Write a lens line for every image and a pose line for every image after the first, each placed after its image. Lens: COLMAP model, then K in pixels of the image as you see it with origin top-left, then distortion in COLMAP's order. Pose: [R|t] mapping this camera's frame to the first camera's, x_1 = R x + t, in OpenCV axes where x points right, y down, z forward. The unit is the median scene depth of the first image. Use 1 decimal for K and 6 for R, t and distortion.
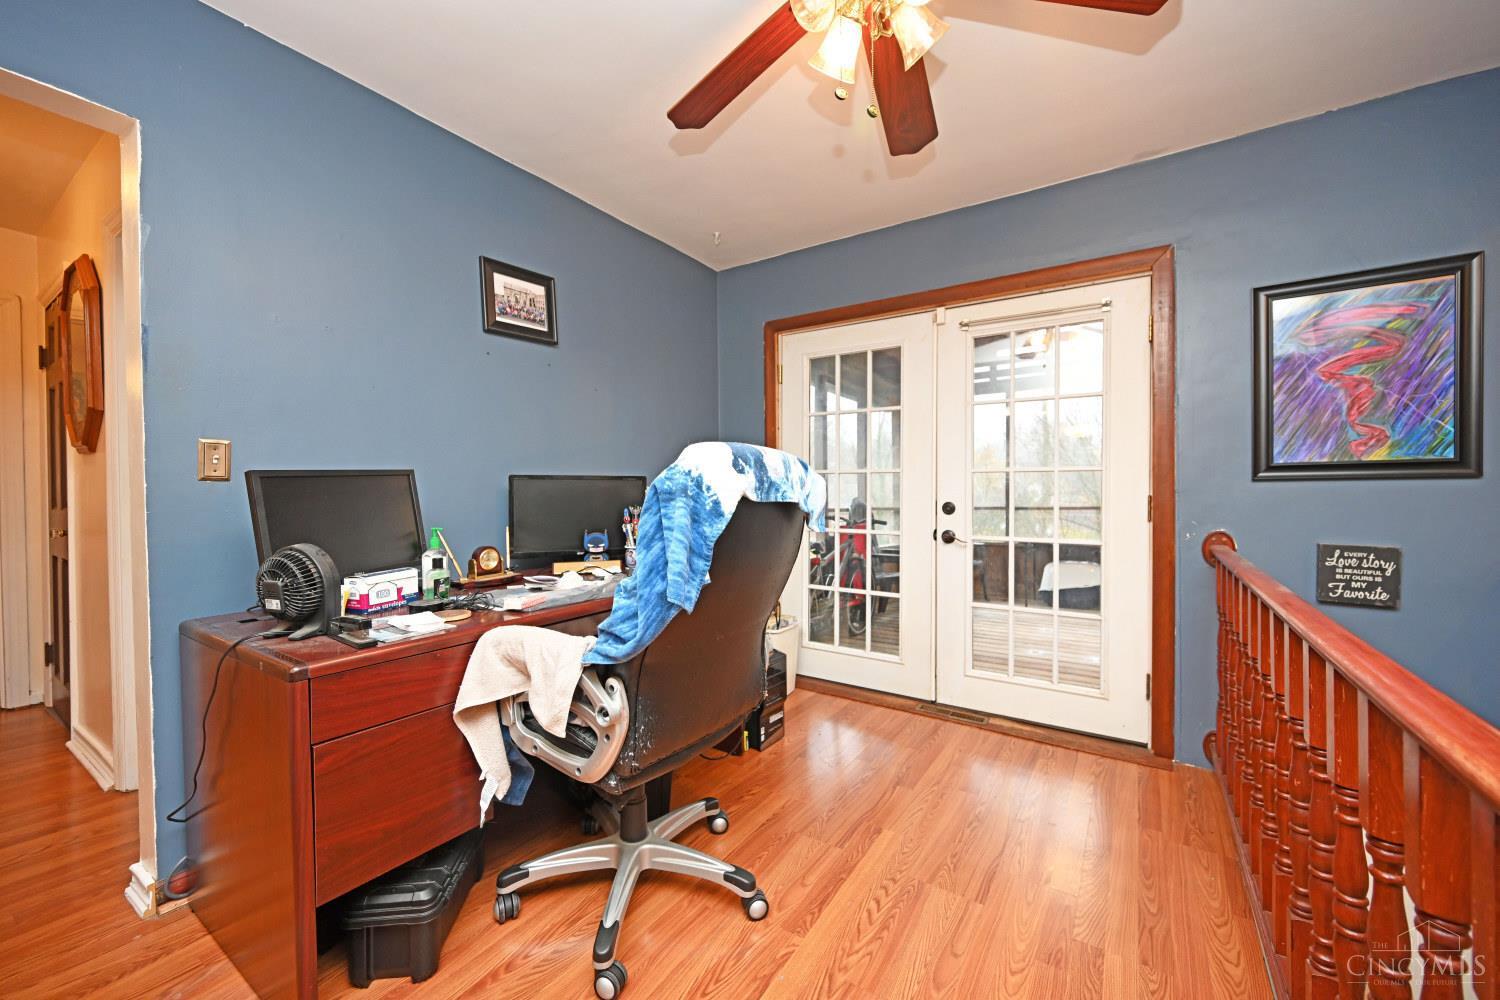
lens RADIAL K [[597.7, 0, 736.1], [0, 597.7, 495.9], [0, 0, 1]] dist [-0.001638, 0.000129]
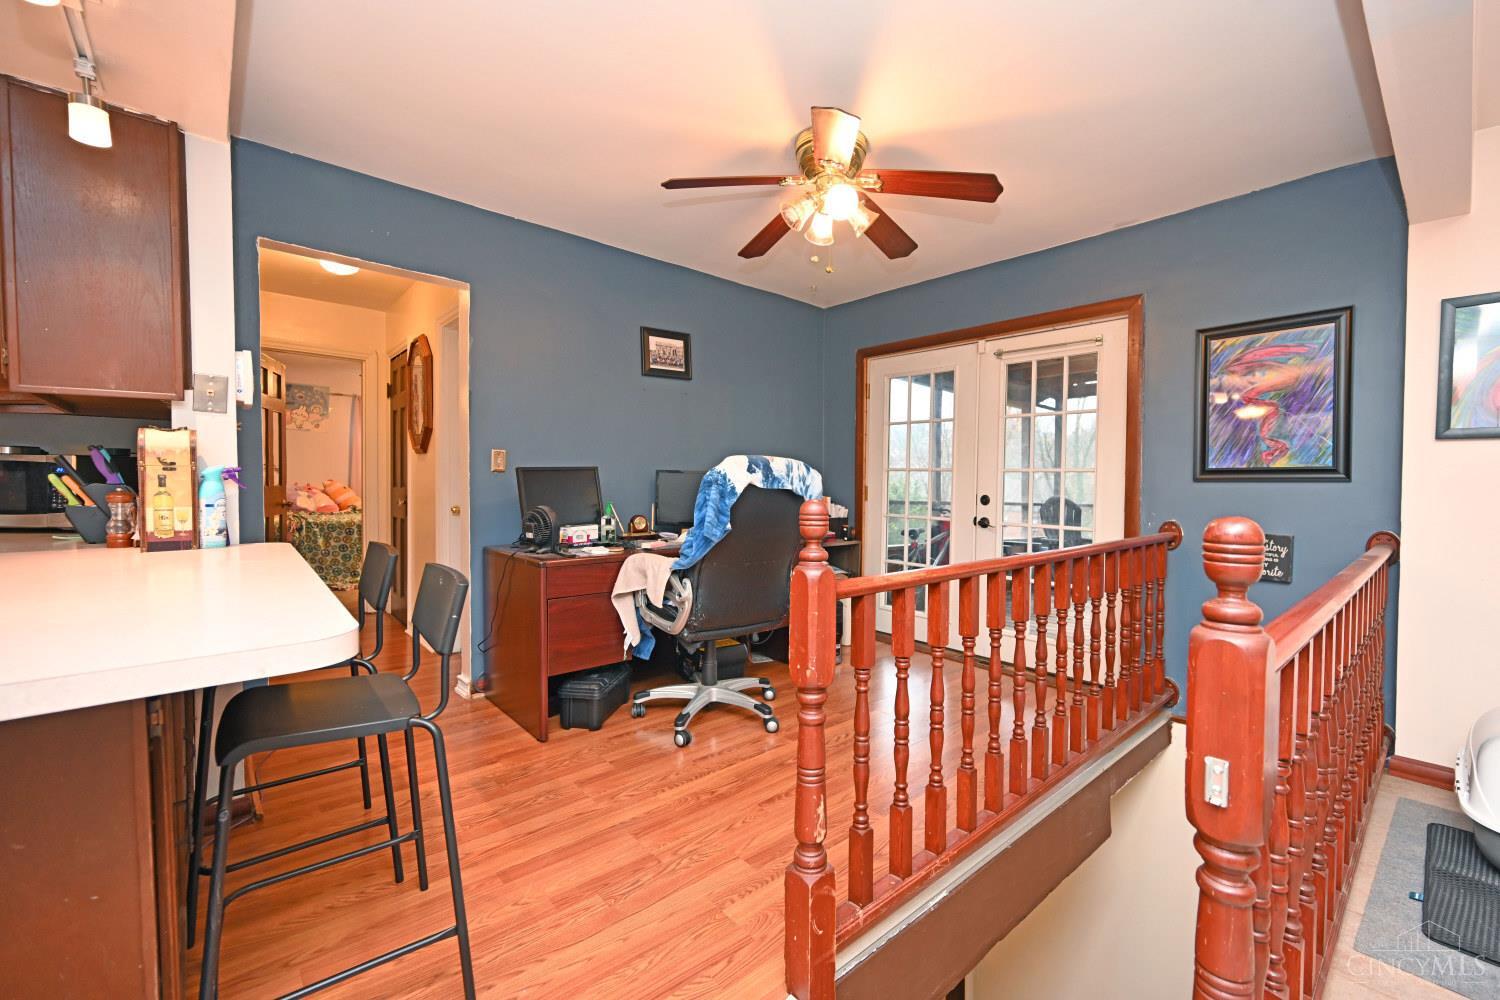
lens RADIAL K [[597.7, 0, 758.9], [0, 597.7, 496.0], [0, 0, 1]] dist [-0.001638, 0.000129]
pose [[0.968782, 0.022493, -0.246892, 0.375326], [-0.019474, 0.999703, 0.014663, 0.005596], [0.247148, -0.009397, 0.968932, -0.612956]]
